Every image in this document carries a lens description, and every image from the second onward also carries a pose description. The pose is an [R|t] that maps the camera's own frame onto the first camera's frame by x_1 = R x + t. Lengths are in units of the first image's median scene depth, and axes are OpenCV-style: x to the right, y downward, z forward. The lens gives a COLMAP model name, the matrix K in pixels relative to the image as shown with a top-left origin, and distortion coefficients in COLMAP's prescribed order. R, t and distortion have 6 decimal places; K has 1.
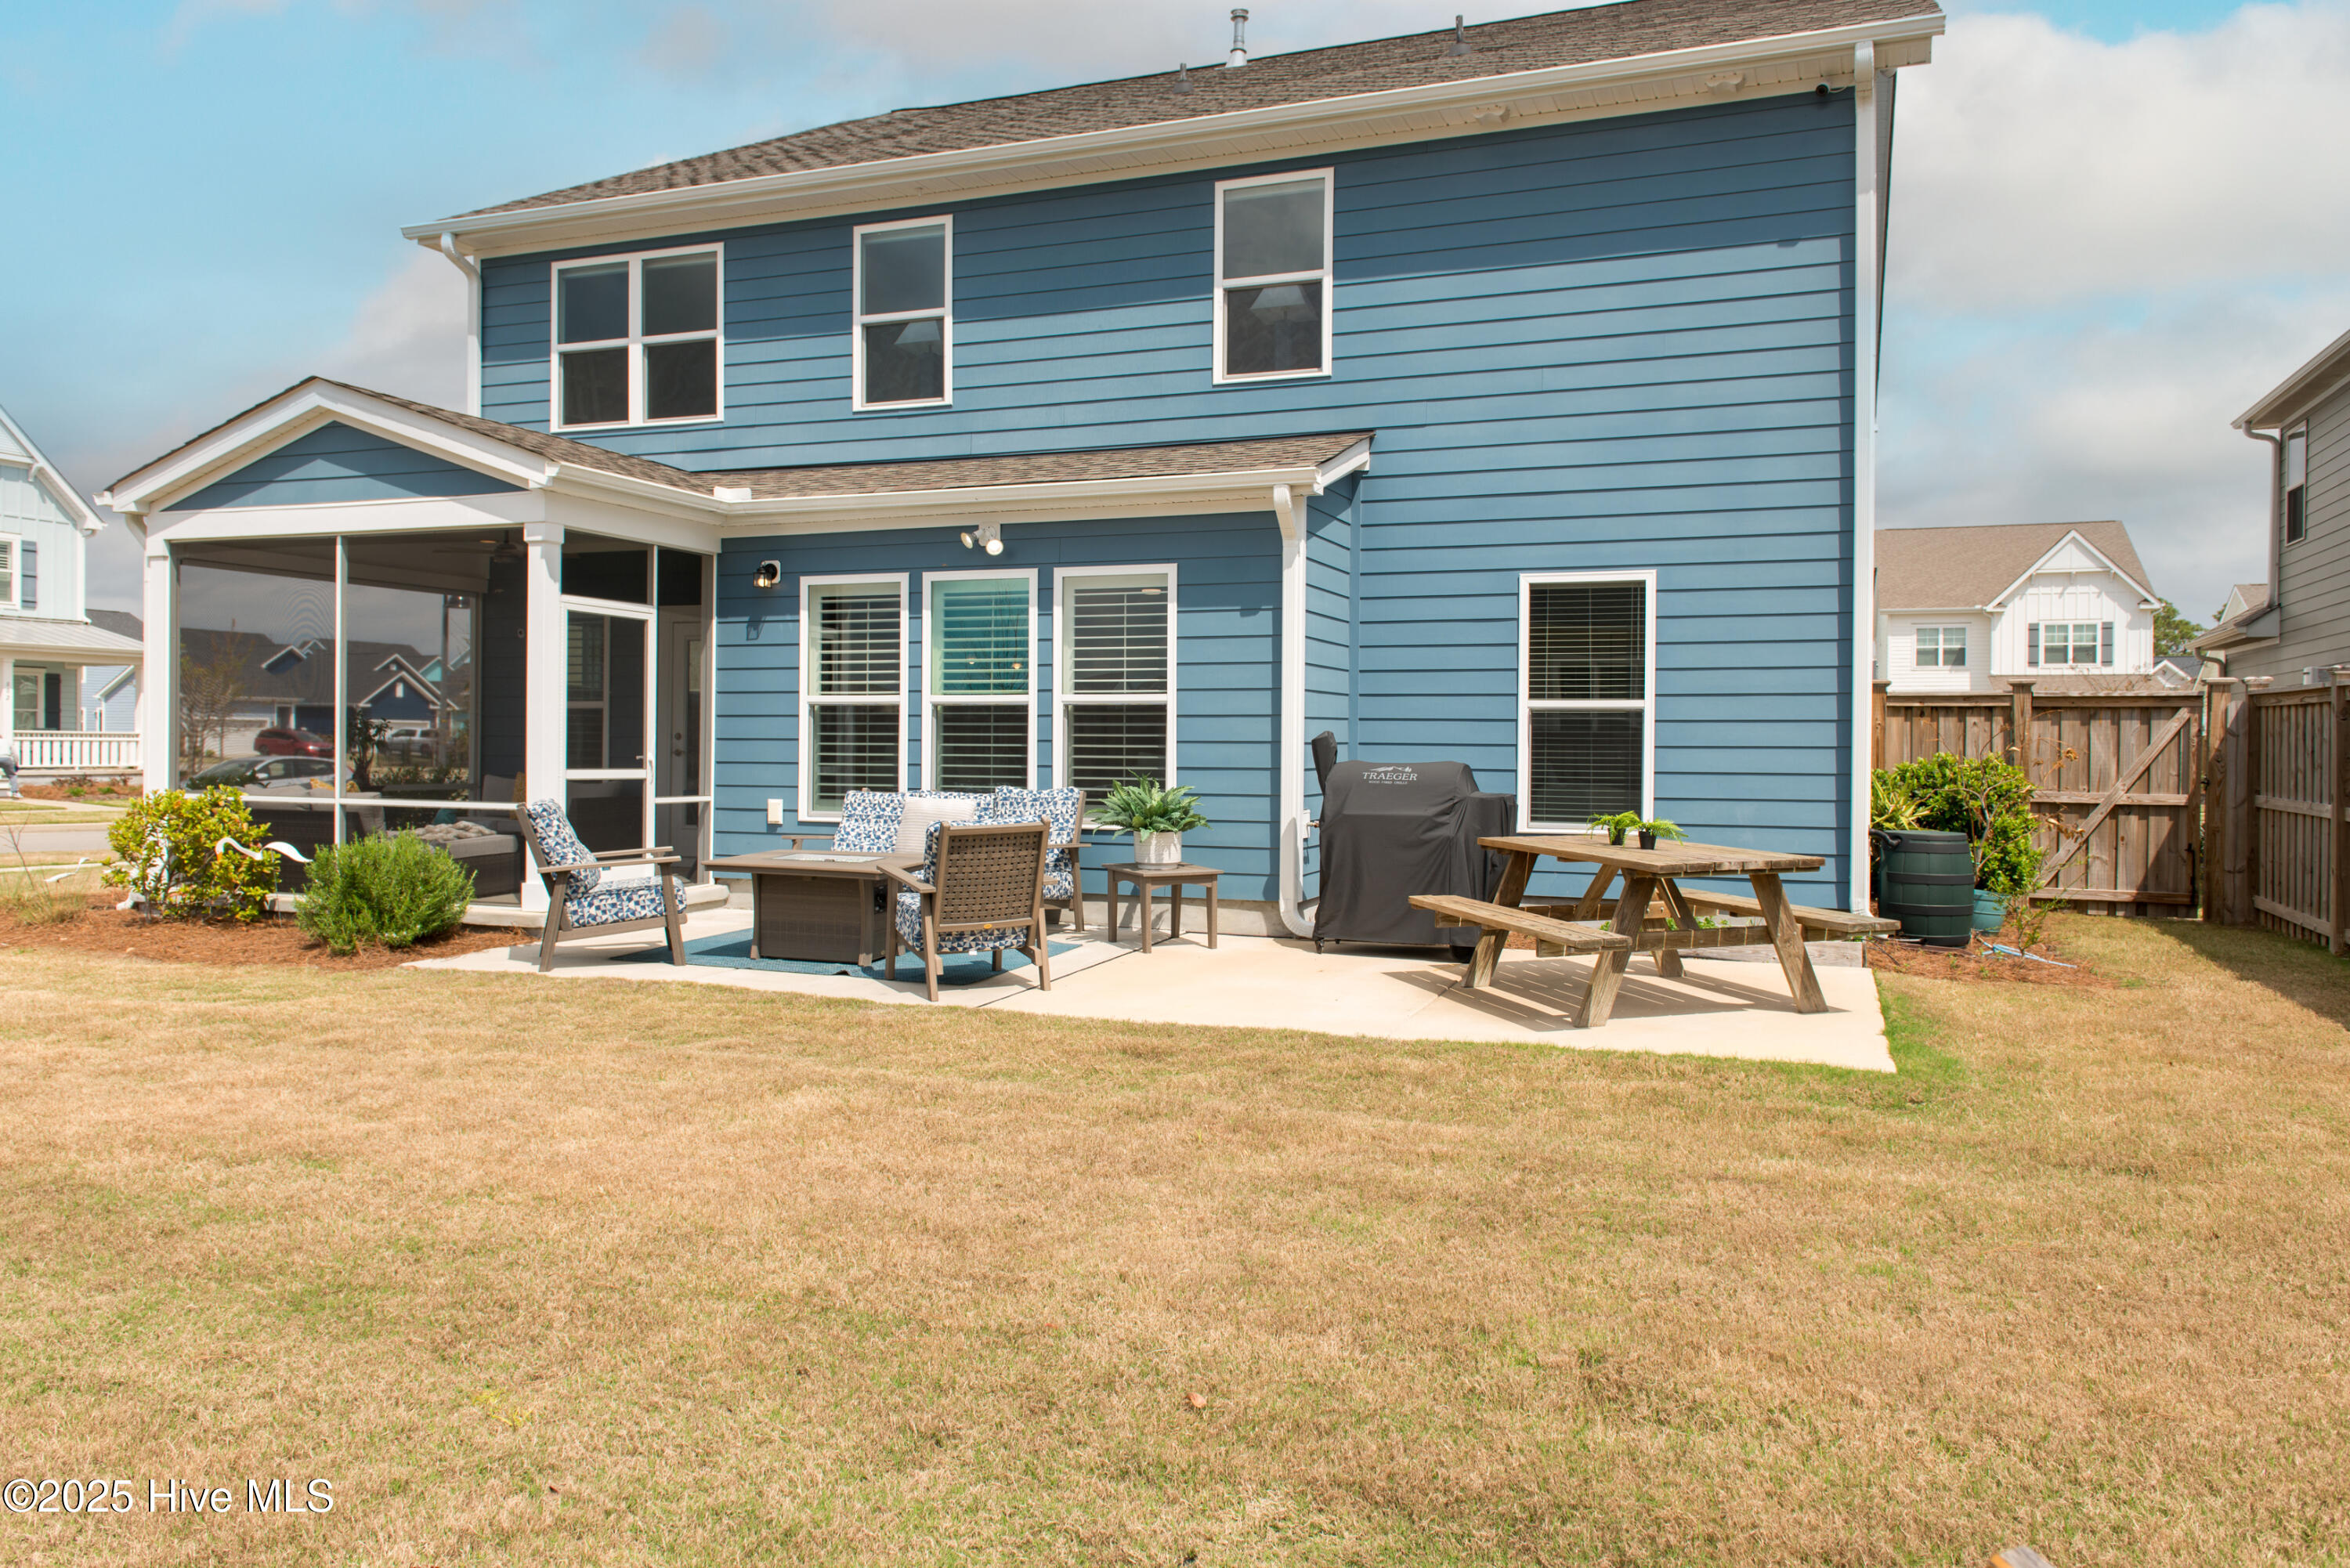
lens RADIAL K [[1719.9, 0, 1123.8], [0, 1719.9, 628.7], [0, 0, 1]] dist [0.019183, -0.039172]
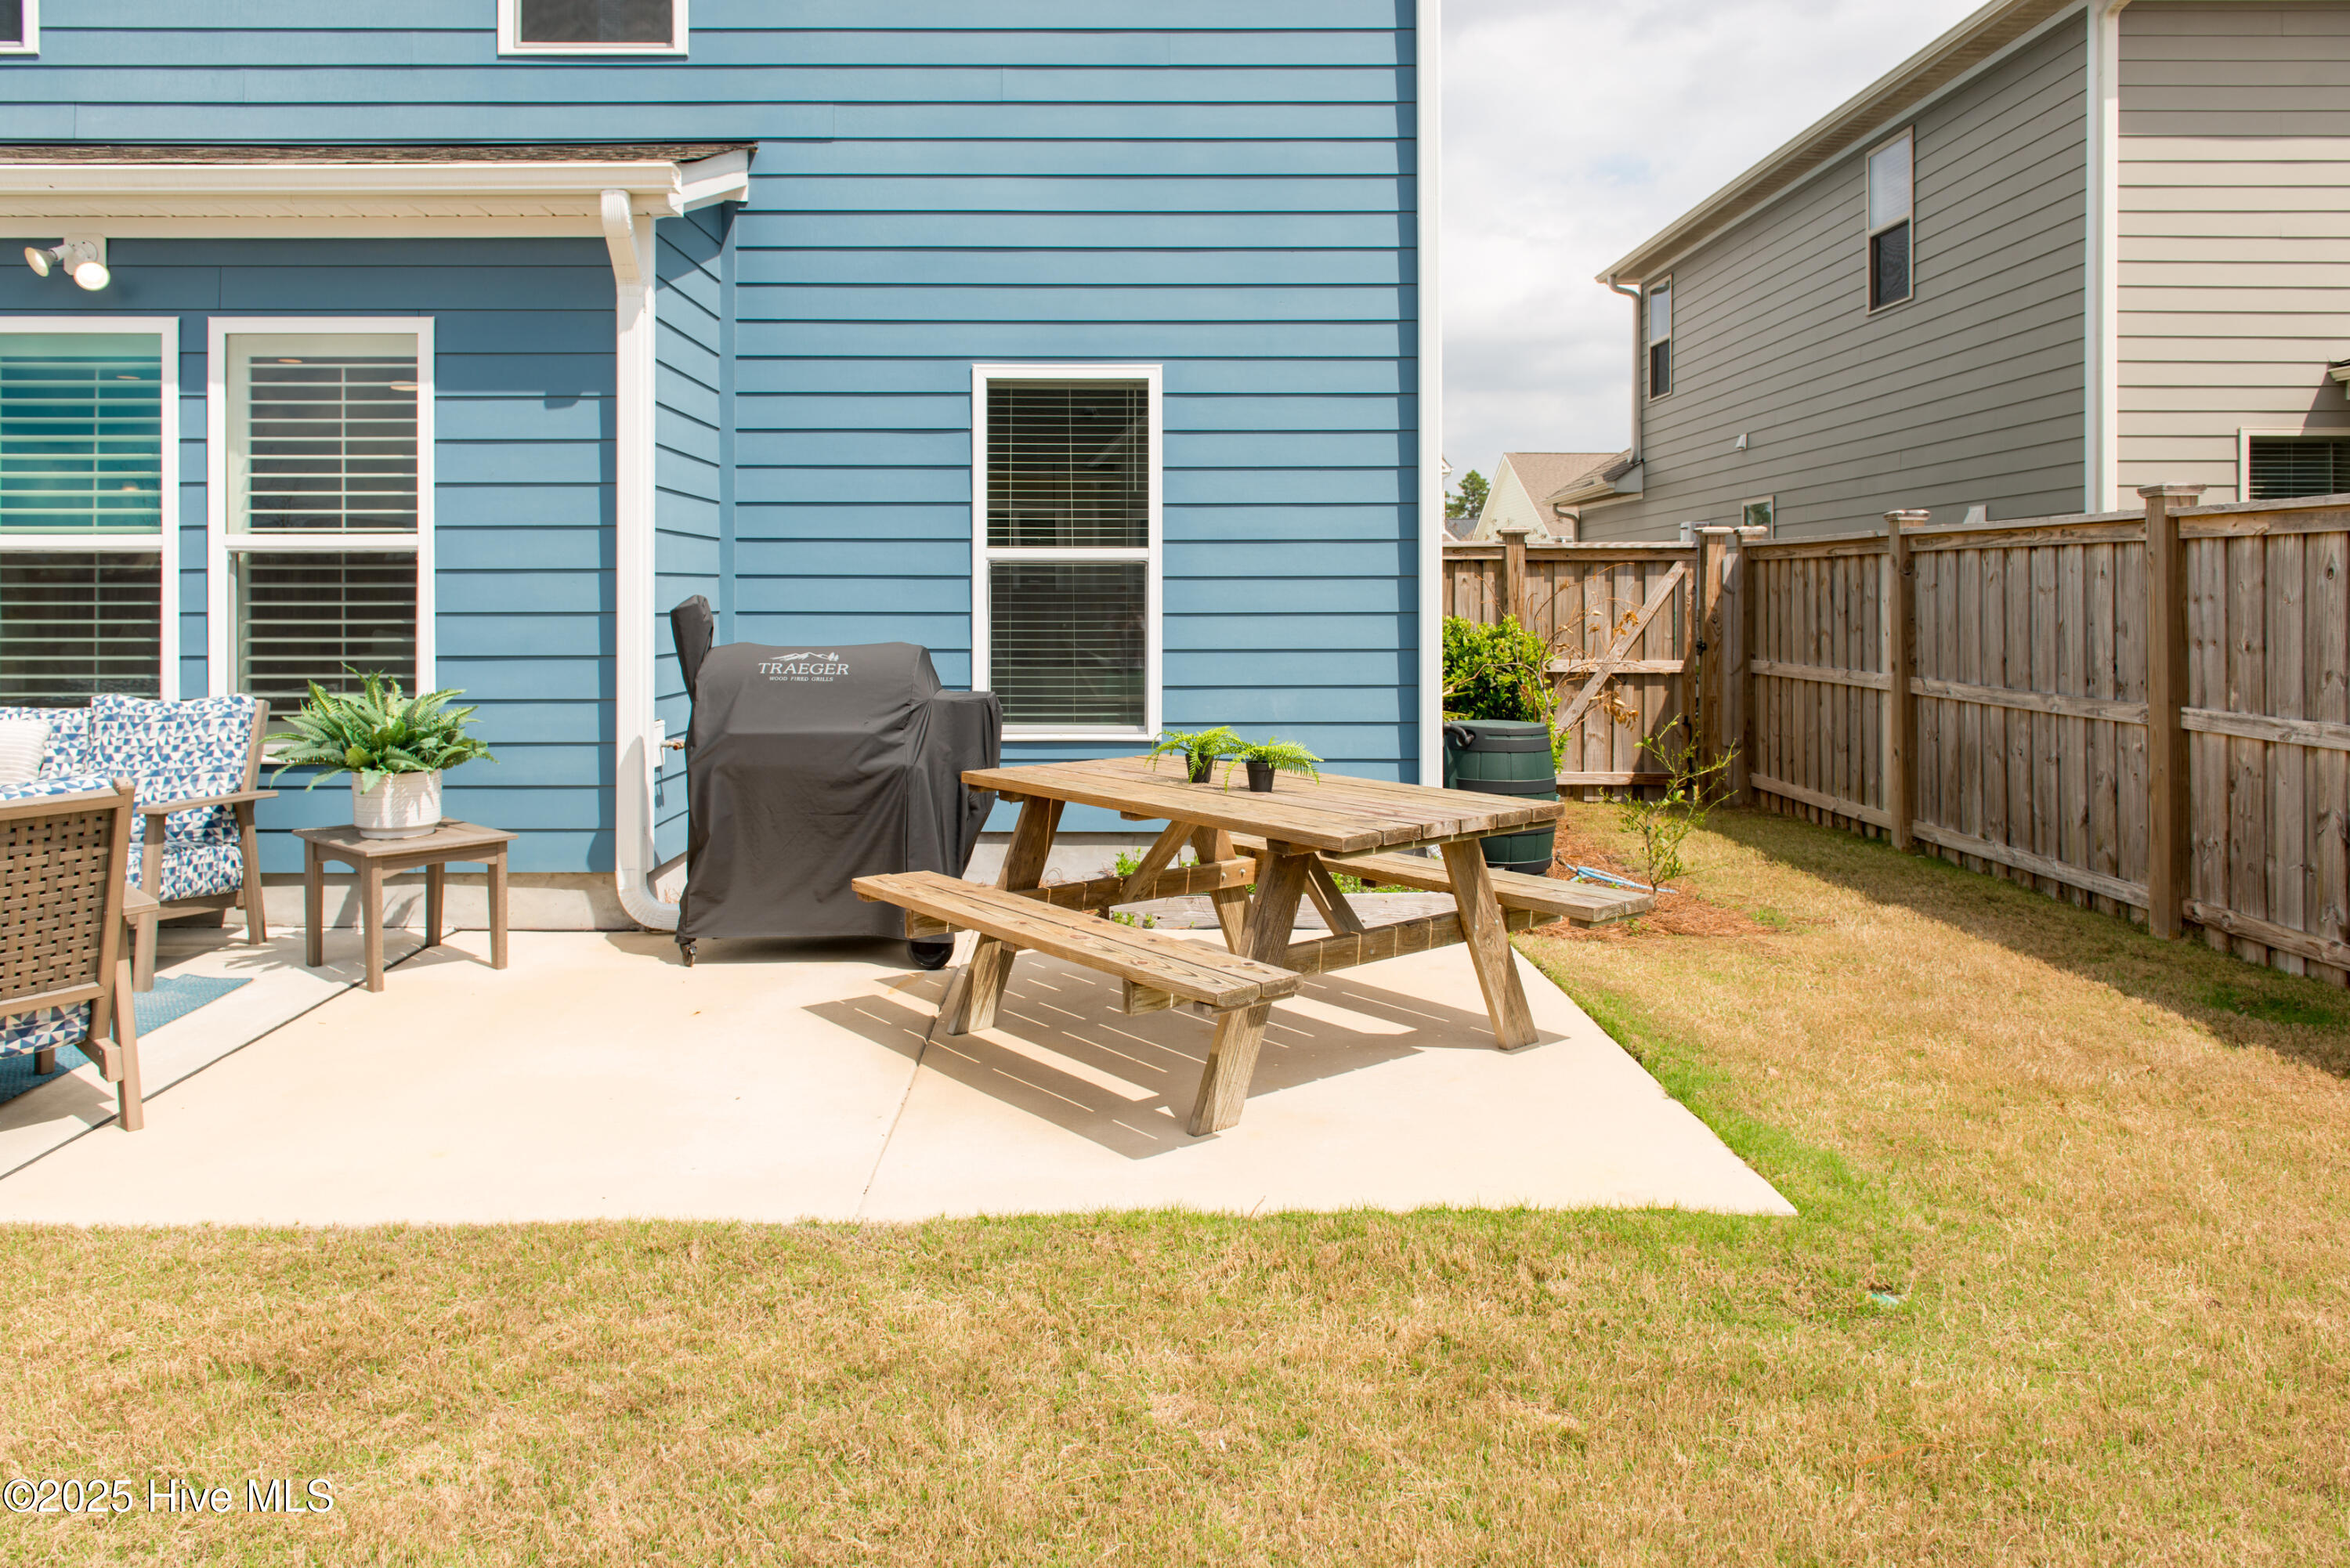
lens RADIAL K [[1719.9, 0, 1123.8], [0, 1719.9, 628.7], [0, 0, 1]] dist [0.019183, -0.039172]
pose [[0.925157, -0.013105, 0.379359, 0.024246], [-0.018277, 0.996707, 0.079006, 0.018548], [-0.379145, -0.080026, 0.921870, 0.345935]]
